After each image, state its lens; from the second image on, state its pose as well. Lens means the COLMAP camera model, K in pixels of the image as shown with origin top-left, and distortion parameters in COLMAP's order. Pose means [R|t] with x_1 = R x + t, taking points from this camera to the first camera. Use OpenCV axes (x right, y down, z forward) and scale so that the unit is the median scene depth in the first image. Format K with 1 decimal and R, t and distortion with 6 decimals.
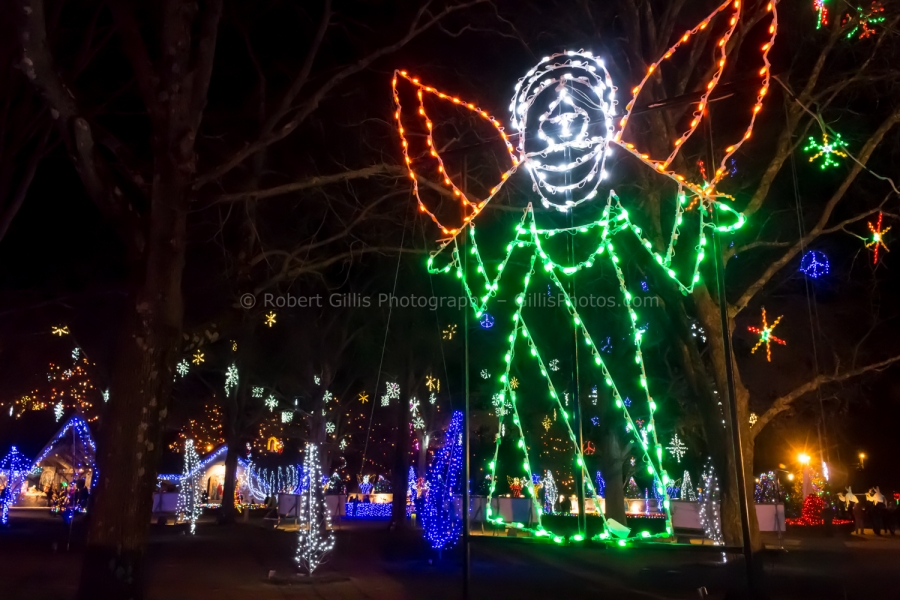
lens RADIAL K [[716.7, 0, 450.6], [0, 716.7, 310.5], [0, 0, 1]] dist [0.006061, -0.010676]
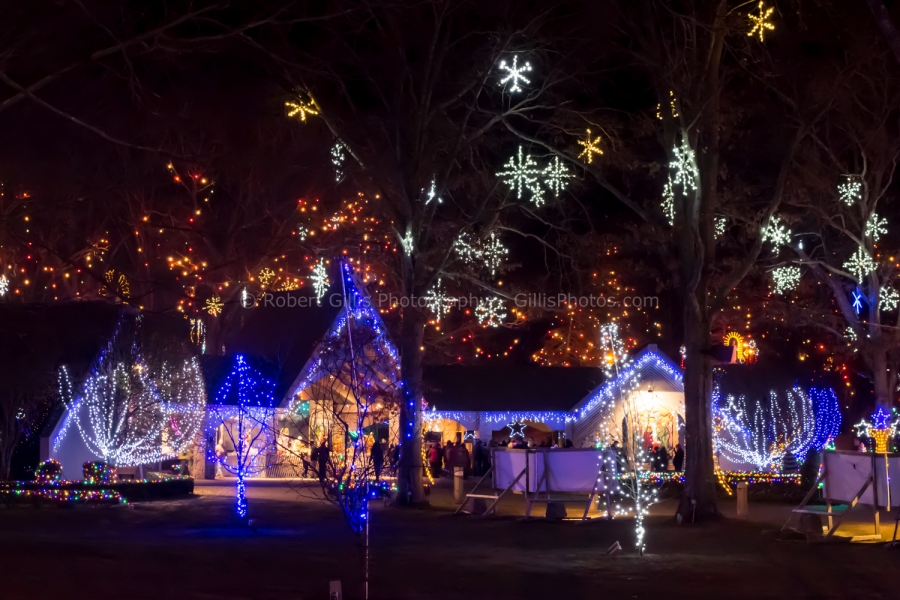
lens RADIAL K [[1444.9, 0, 449.9], [0, 1444.9, 344.6], [0, 0, 1]] dist [-0.043129, -0.053613]
pose [[0.913962, -0.035527, -0.404242, -0.089034], [0.106951, 0.982029, 0.155503, 0.042638], [0.391453, -0.185358, 0.901336, 0.175156]]
